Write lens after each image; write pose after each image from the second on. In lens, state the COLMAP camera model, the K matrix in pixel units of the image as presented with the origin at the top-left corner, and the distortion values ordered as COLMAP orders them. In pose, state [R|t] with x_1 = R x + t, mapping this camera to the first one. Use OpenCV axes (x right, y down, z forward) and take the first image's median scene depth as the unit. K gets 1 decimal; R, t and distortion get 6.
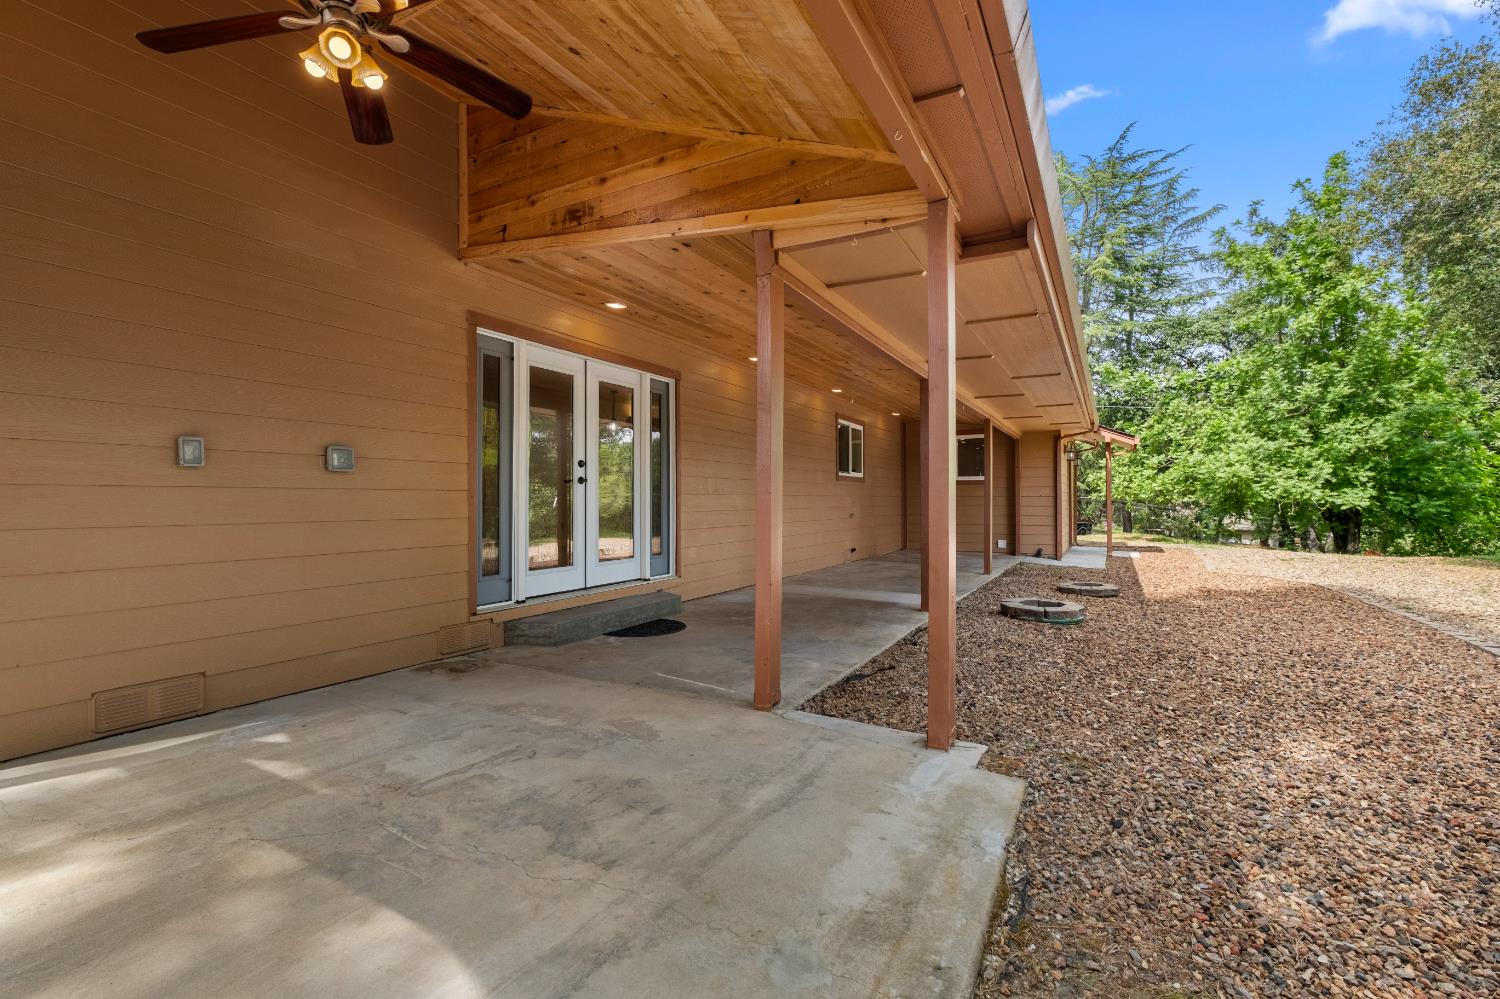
lens RADIAL K [[644.6, 0, 756.5], [0, 644.6, 495.3], [0, 0, 1]] dist [-0.006439, 0.000684]
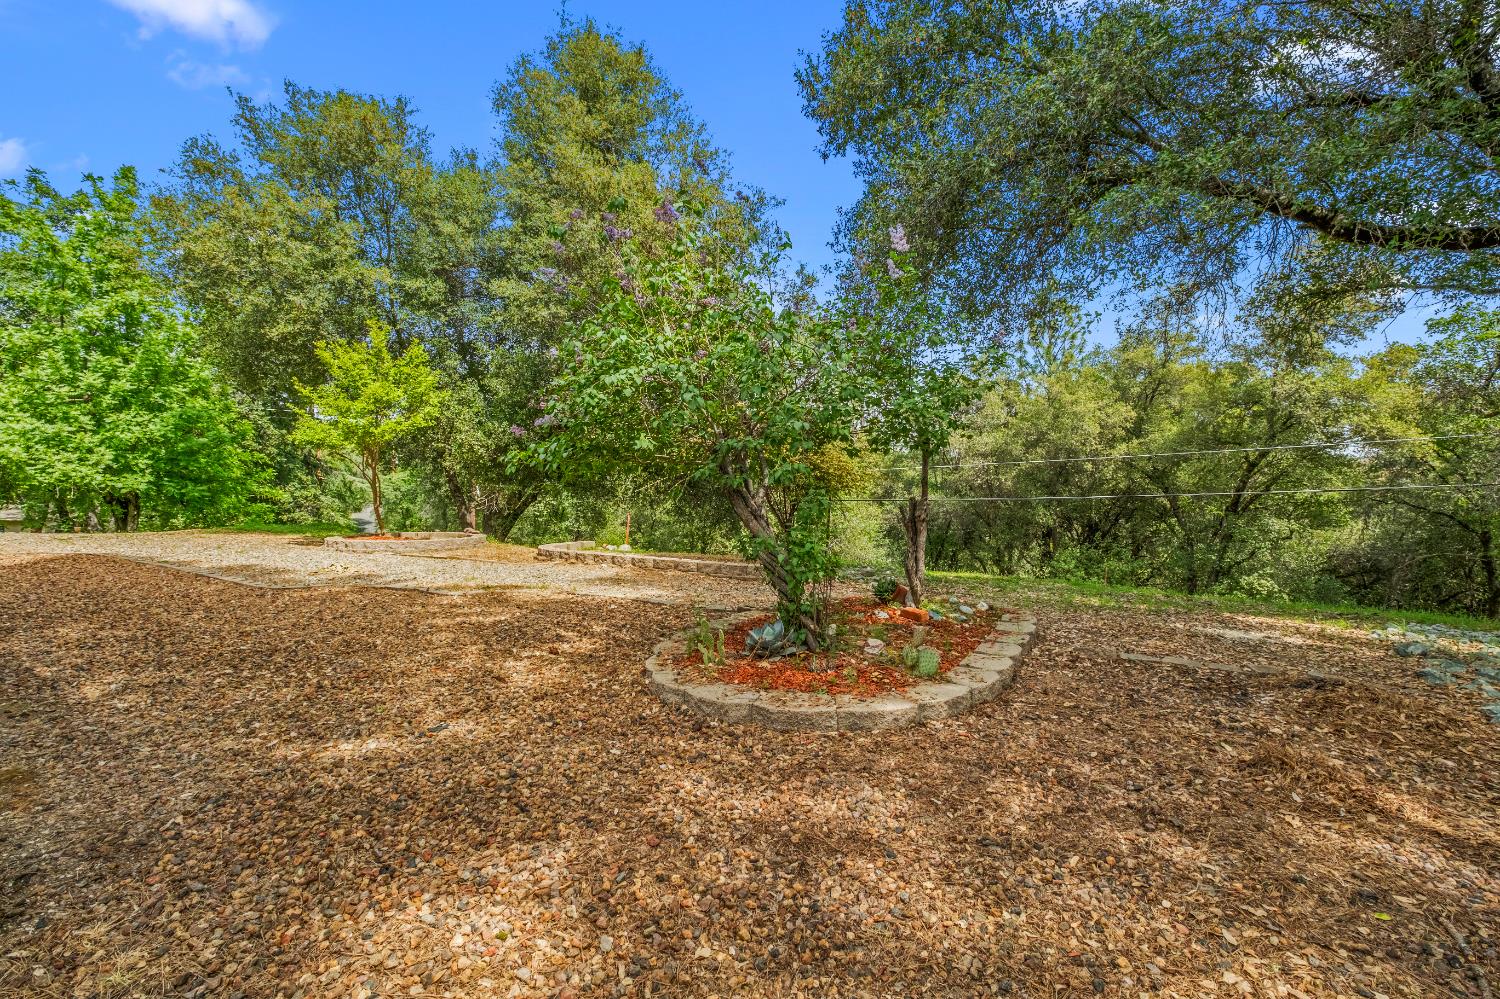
lens RADIAL K [[644.6, 0, 757.8], [0, 644.6, 486.5], [0, 0, 1]] dist [-0.006439, 0.000684]
pose [[0.056691, 0.009916, 0.998343, -0.124284], [-0.013929, 0.999861, -0.009140, 0.005843], [-0.998295, -0.013388, 0.056821, -0.152319]]
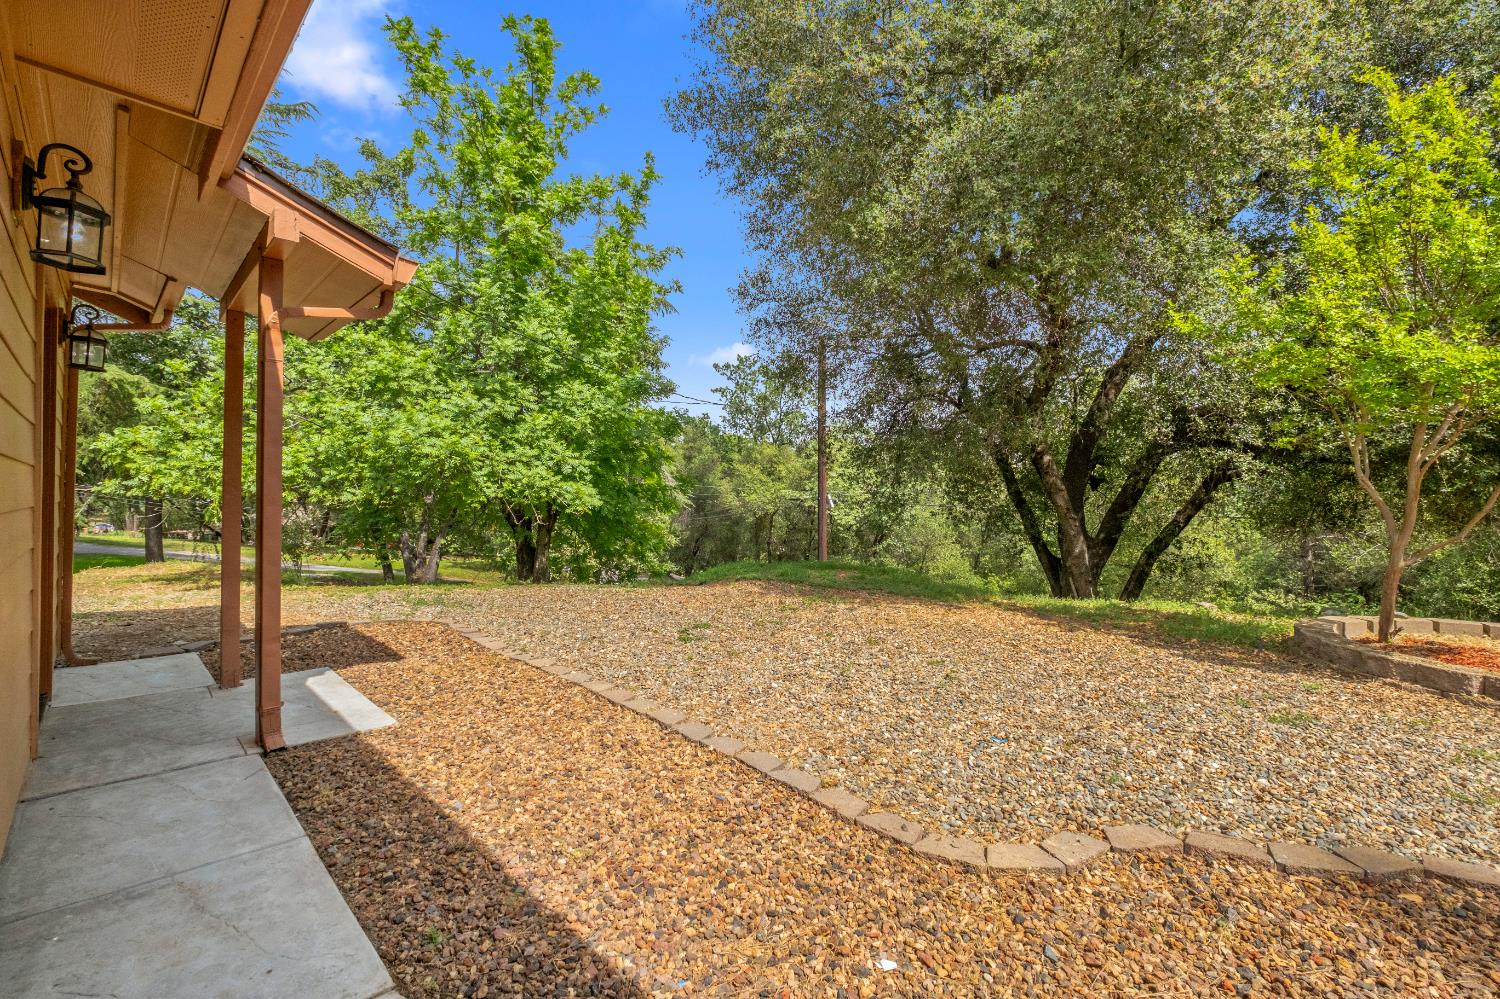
lens RADIAL K [[644.6, 0, 752.8], [0, 644.6, 492.1], [0, 0, 1]] dist [-0.006439, 0.000684]
pose [[0.264063, 0.010587, 0.964447, 0.297992], [-0.012840, 0.999890, -0.007461, 0.002371], [-0.964420, -0.010413, 0.264170, 0.621161]]
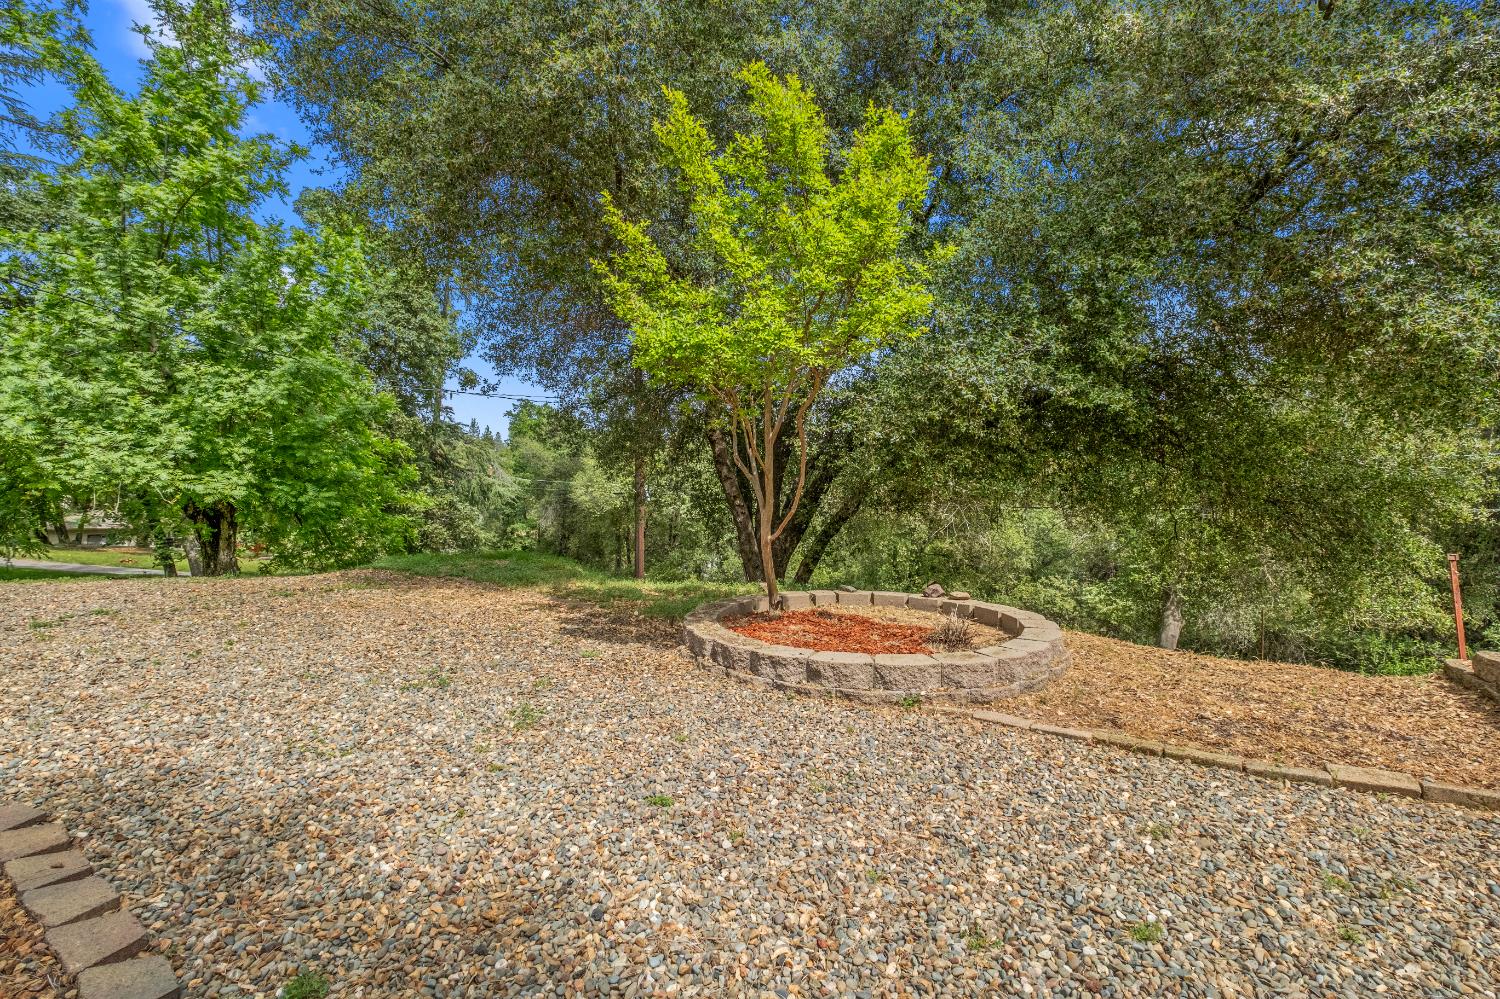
lens RADIAL K [[644.6, 0, 755.2], [0, 644.6, 492.5], [0, 0, 1]] dist [-0.006439, 0.000684]
pose [[0.154603, 0.005669, 0.987960, 0.354435], [-0.010332, 0.999938, -0.004121, 0.008502], [-0.987923, -0.009571, 0.154652, 0.349346]]
